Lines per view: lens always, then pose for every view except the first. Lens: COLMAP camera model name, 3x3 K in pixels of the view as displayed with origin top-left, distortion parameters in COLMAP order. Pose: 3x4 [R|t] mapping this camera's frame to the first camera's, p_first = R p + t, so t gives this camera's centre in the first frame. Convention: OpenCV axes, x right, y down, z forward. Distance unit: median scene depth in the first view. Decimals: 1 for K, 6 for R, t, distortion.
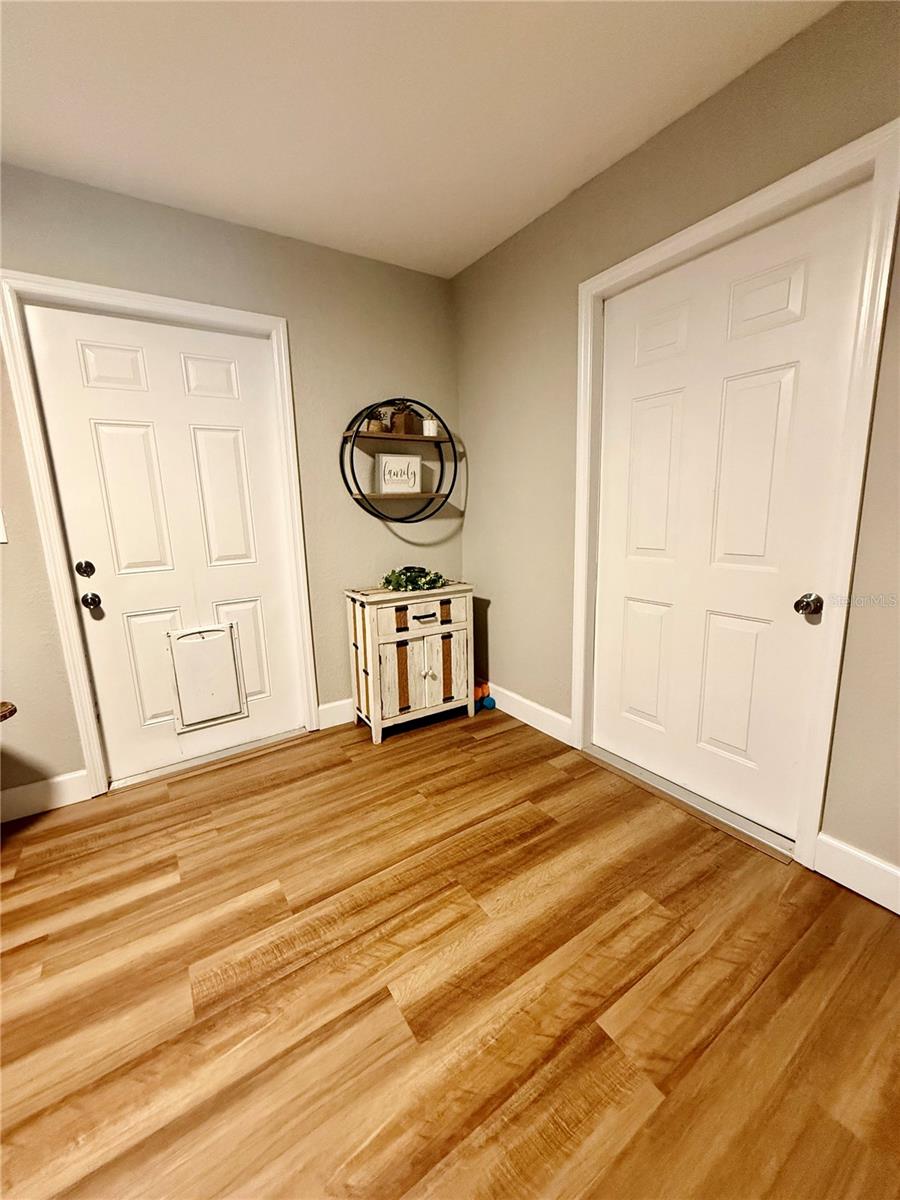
lens RADIAL K [[476.9, 0, 450.0], [0, 476.9, 600.0], [0, 0, 1]] dist [0.001514, 0.000268]
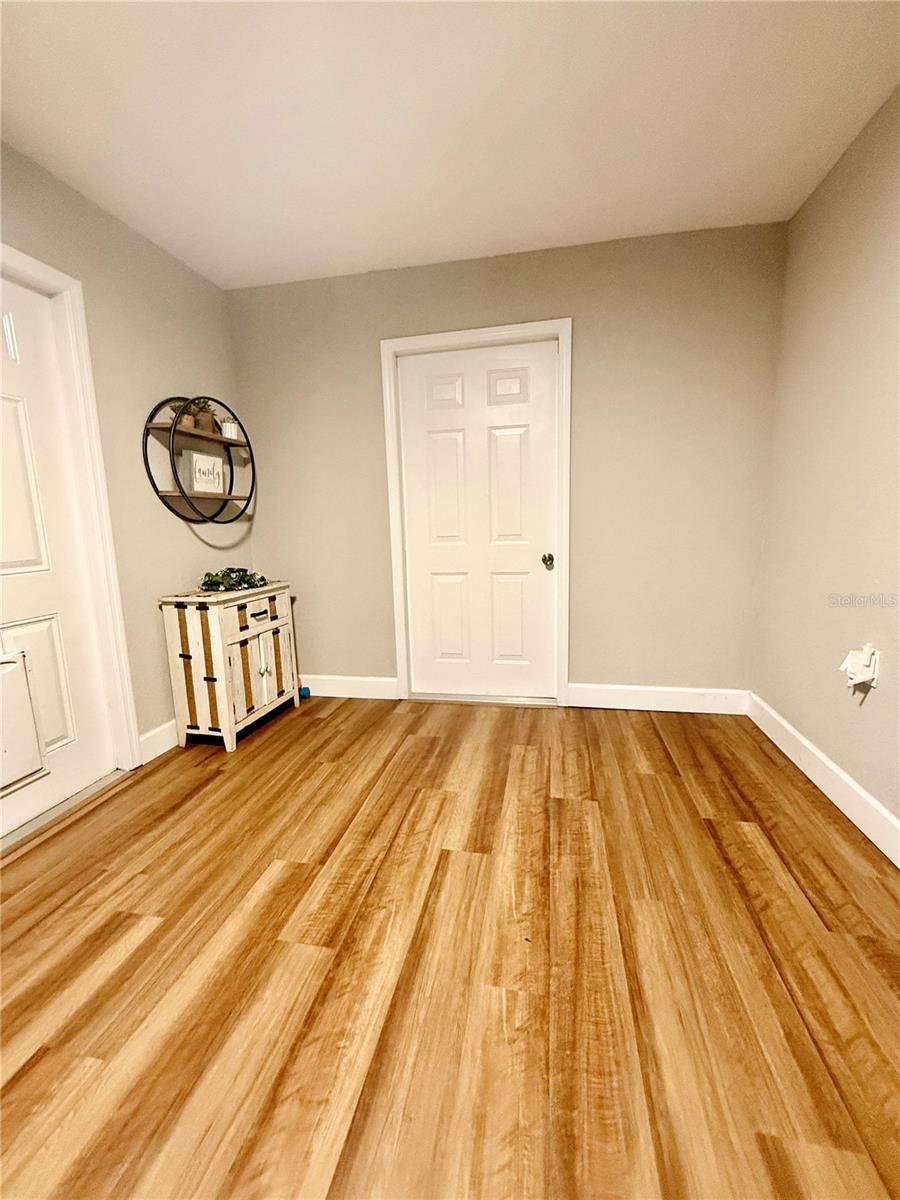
lens RADIAL K [[476.9, 0, 450.0], [0, 476.9, 600.0], [0, 0, 1]] dist [0.001514, 0.000268]
pose [[0.712995, -0.107504, 0.692879, -0.579704], [0.144850, 0.989444, 0.004463, 0.074920], [-0.686044, 0.097181, 0.721040, -0.021358]]
